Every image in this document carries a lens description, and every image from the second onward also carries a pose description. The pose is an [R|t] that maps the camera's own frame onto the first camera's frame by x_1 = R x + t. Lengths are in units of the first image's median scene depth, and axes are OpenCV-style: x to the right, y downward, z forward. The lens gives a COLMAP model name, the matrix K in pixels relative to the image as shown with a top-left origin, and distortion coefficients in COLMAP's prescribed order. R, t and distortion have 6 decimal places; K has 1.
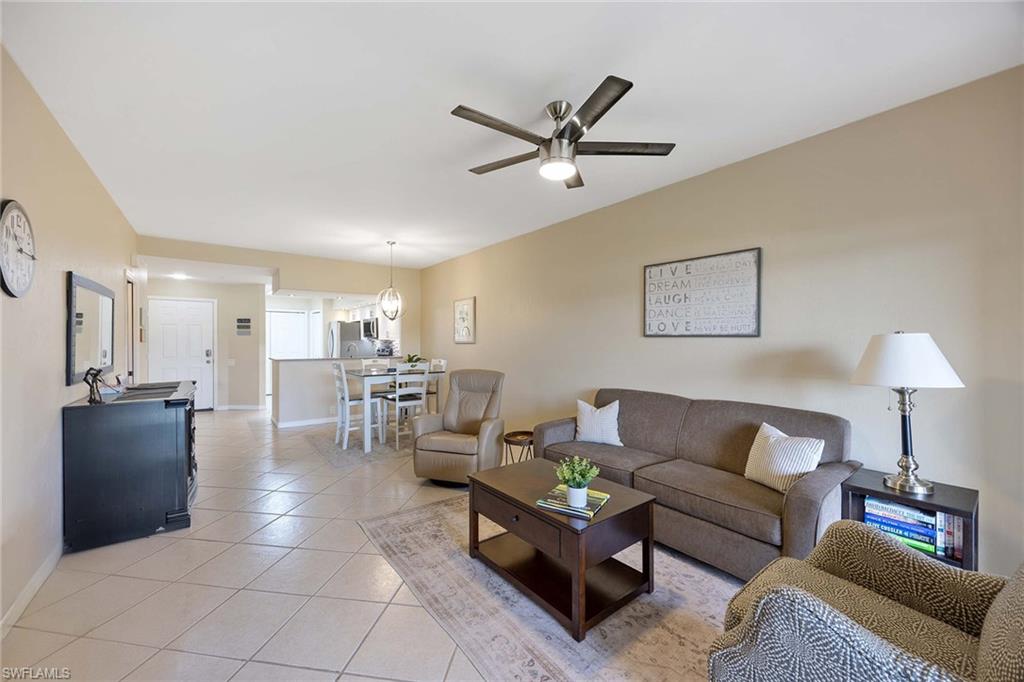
lens RADIAL K [[394.5, 0, 505.7], [0, 394.5, 339.9], [0, 0, 1]] dist [-0.004611, 0.000349]
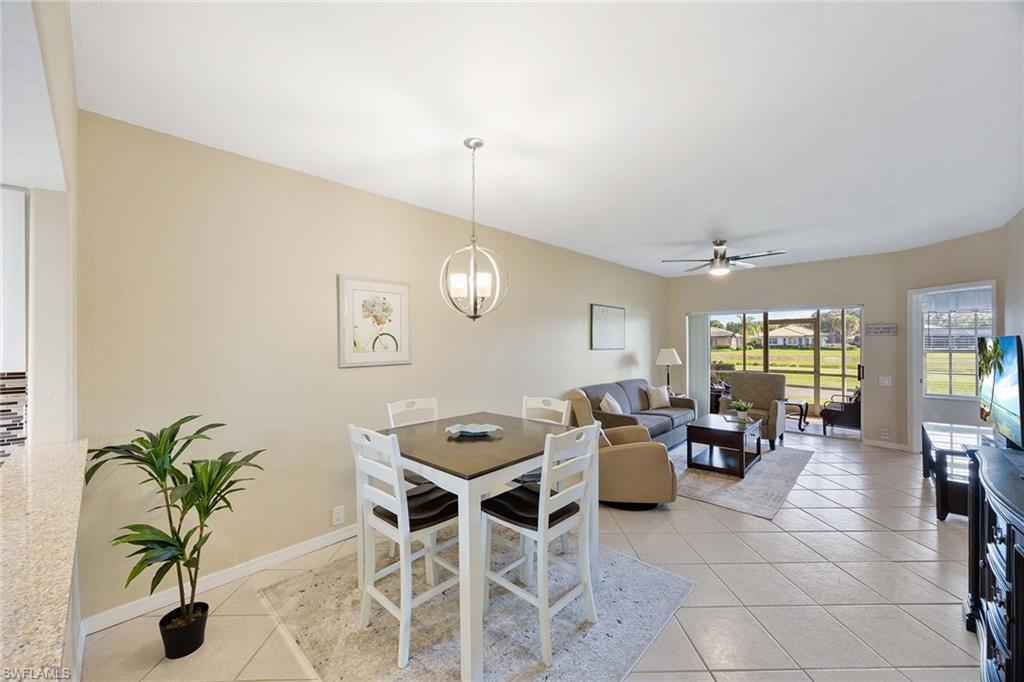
lens RADIAL K [[394.5, 0, 510.3], [0, 394.5, 343.8], [0, 0, 1]] dist [-0.004611, 0.000349]
pose [[-0.167344, -0.003050, 0.985894, -0.825822], [0.001701, 0.999993, 0.003382, -0.027148], [-0.985897, 0.002243, -0.167338, 1.167649]]
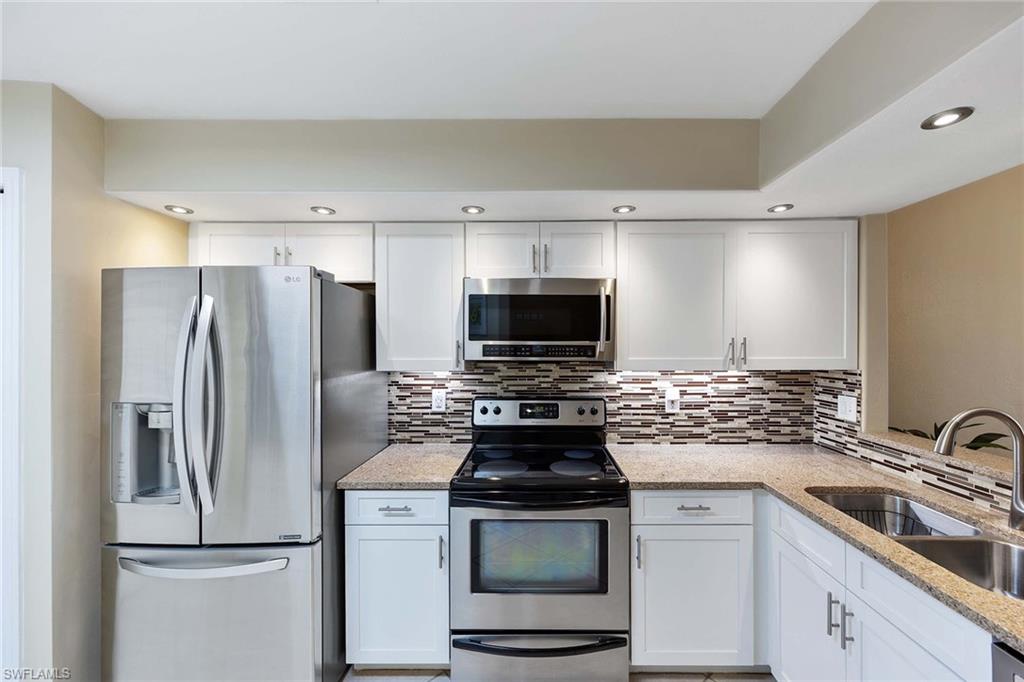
lens RADIAL K [[394.5, 0, 511.8], [0, 394.5, 346.3], [0, 0, 1]] dist [-0.004611, 0.000349]
pose [[0.611717, 0.000255, 0.791076, -0.963377], [-0.001232, 0.999999, 0.000630, -0.026384], [-0.791076, -0.001360, 0.611717, 1.566246]]
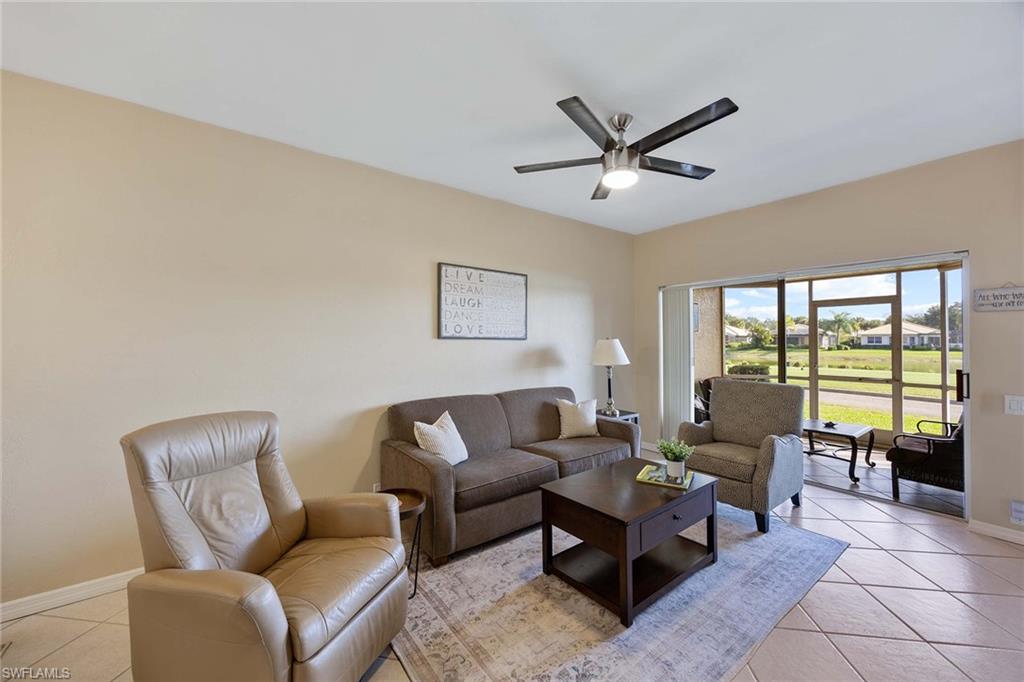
lens RADIAL K [[394.5, 0, 516.1], [0, 394.5, 336.4], [0, 0, 1]] dist [-0.004611, 0.000349]
pose [[-0.009289, 0.012172, 0.999883, -0.428912], [-0.001588, 0.999924, -0.012187, -0.001311], [-0.999956, -0.001701, -0.009269, 0.614638]]
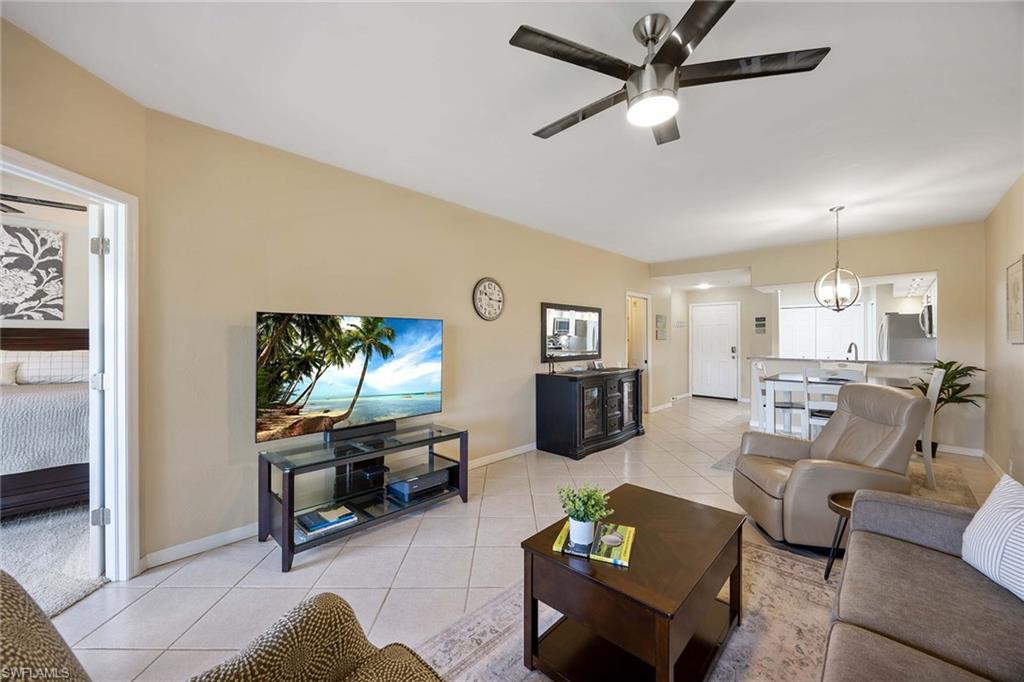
lens RADIAL K [[394.5, 0, 513.0], [0, 394.5, 341.1], [0, 0, 1]] dist [-0.004611, 0.000349]
pose [[0.184088, 0.004748, -0.982898, 0.368301], [0.004586, 0.999973, 0.005689, -0.000659], [0.982899, -0.005555, 0.184062, 0.270896]]
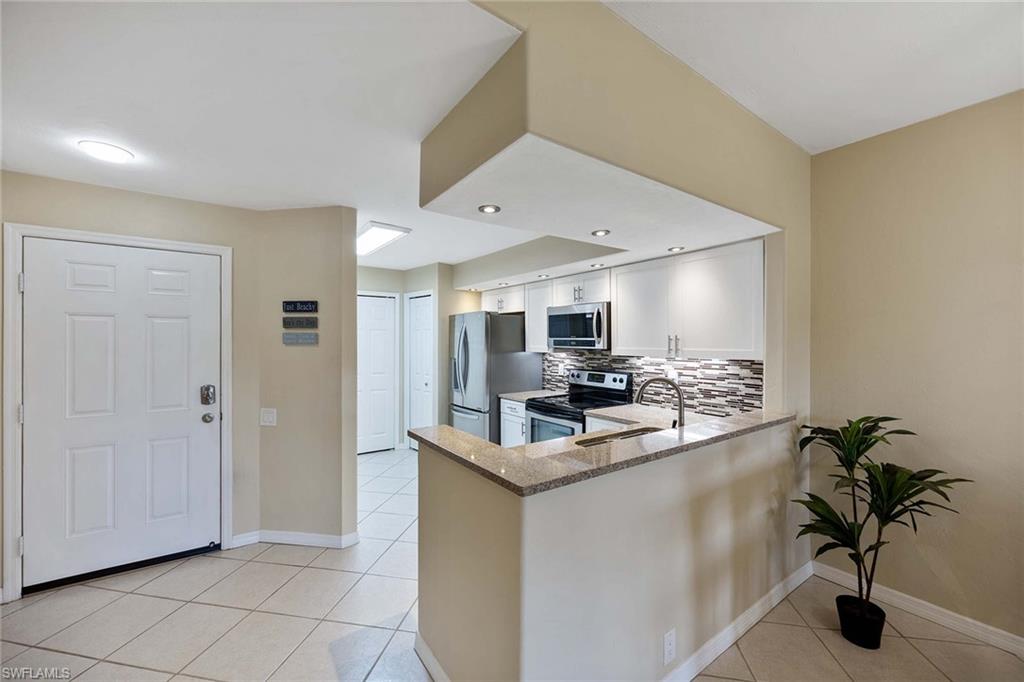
lens RADIAL K [[394.5, 0, 508.7], [0, 394.5, 341.1], [0, 0, 1]] dist [-0.004611, 0.000349]
pose [[0.999652, 0.002710, -0.026241, -0.729548], [-0.002587, 0.999985, 0.004750, -0.028832], [0.026253, -0.004680, 0.999644, 1.005472]]
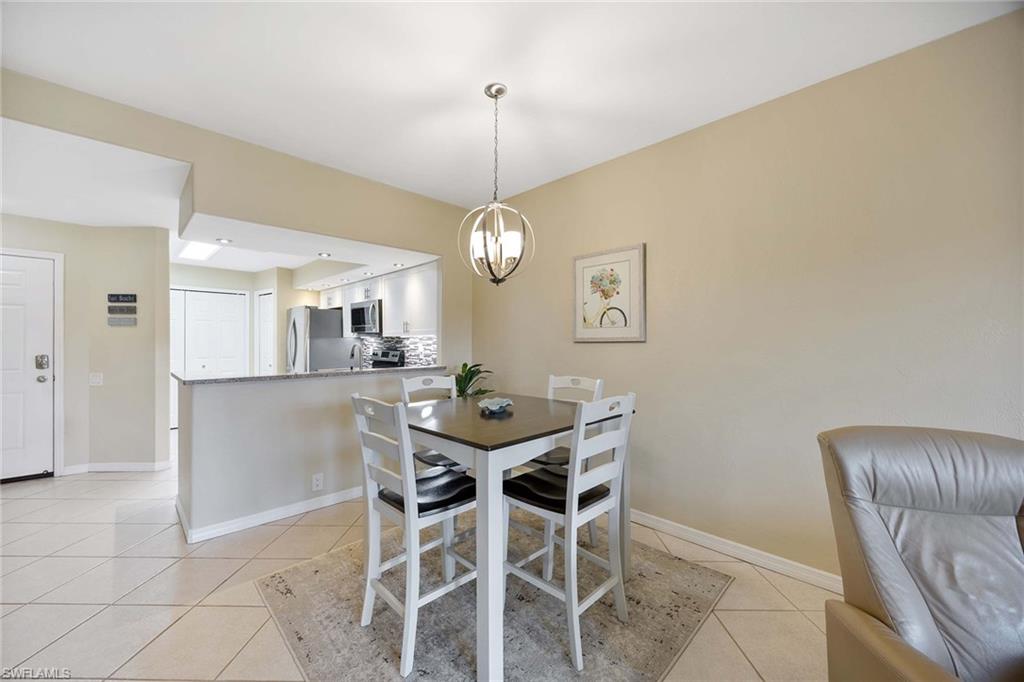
lens RADIAL K [[394.5, 0, 509.0], [0, 394.5, 341.1], [0, 0, 1]] dist [-0.004611, 0.000349]
pose [[0.990930, 0.001789, 0.134365, -0.372285], [-0.001959, 0.999997, 0.001134, 0.009462], [-0.134363, -0.001387, 0.990931, 0.674221]]
